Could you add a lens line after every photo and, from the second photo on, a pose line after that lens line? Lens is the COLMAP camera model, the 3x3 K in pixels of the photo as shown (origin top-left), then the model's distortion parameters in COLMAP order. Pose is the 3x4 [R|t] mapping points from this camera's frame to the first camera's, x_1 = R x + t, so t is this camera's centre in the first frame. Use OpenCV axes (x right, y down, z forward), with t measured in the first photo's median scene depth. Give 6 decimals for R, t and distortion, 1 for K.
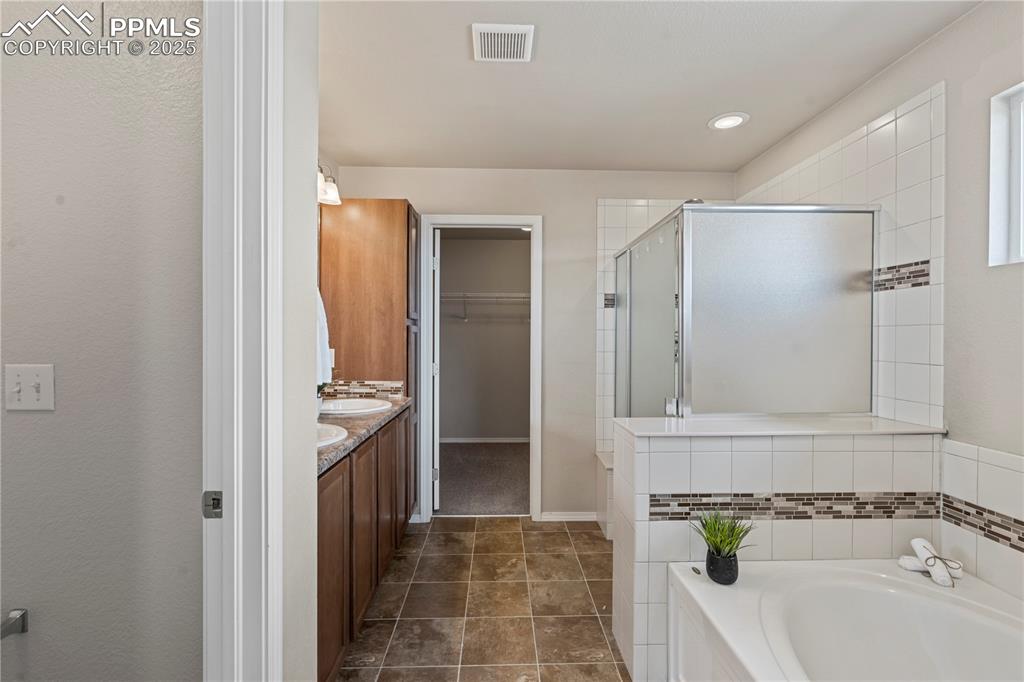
lens RADIAL K [[464.4, 0, 515.2], [0, 464.4, 339.3], [0, 0, 1]] dist [-0.003828, 0.003424]
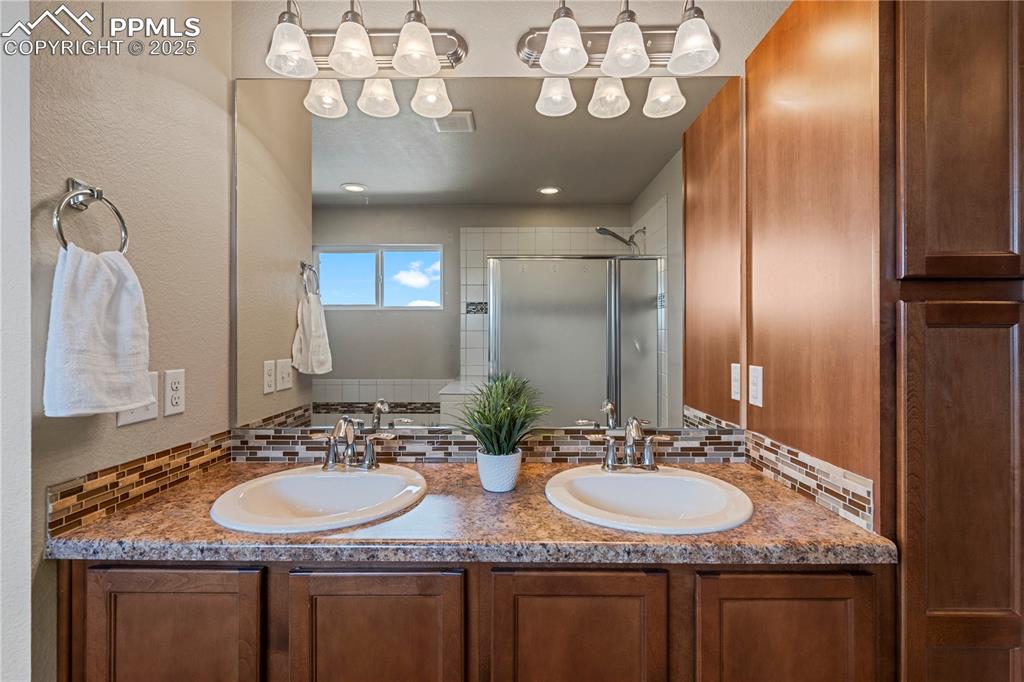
lens RADIAL K [[464.4, 0, 512.3], [0, 464.4, 340.1], [0, 0, 1]] dist [-0.003828, 0.003424]
pose [[-0.045288, -0.007368, -0.998947, 0.095748], [-0.002912, 0.999970, -0.007243, -0.003031], [0.998970, 0.002581, -0.045308, 0.858793]]
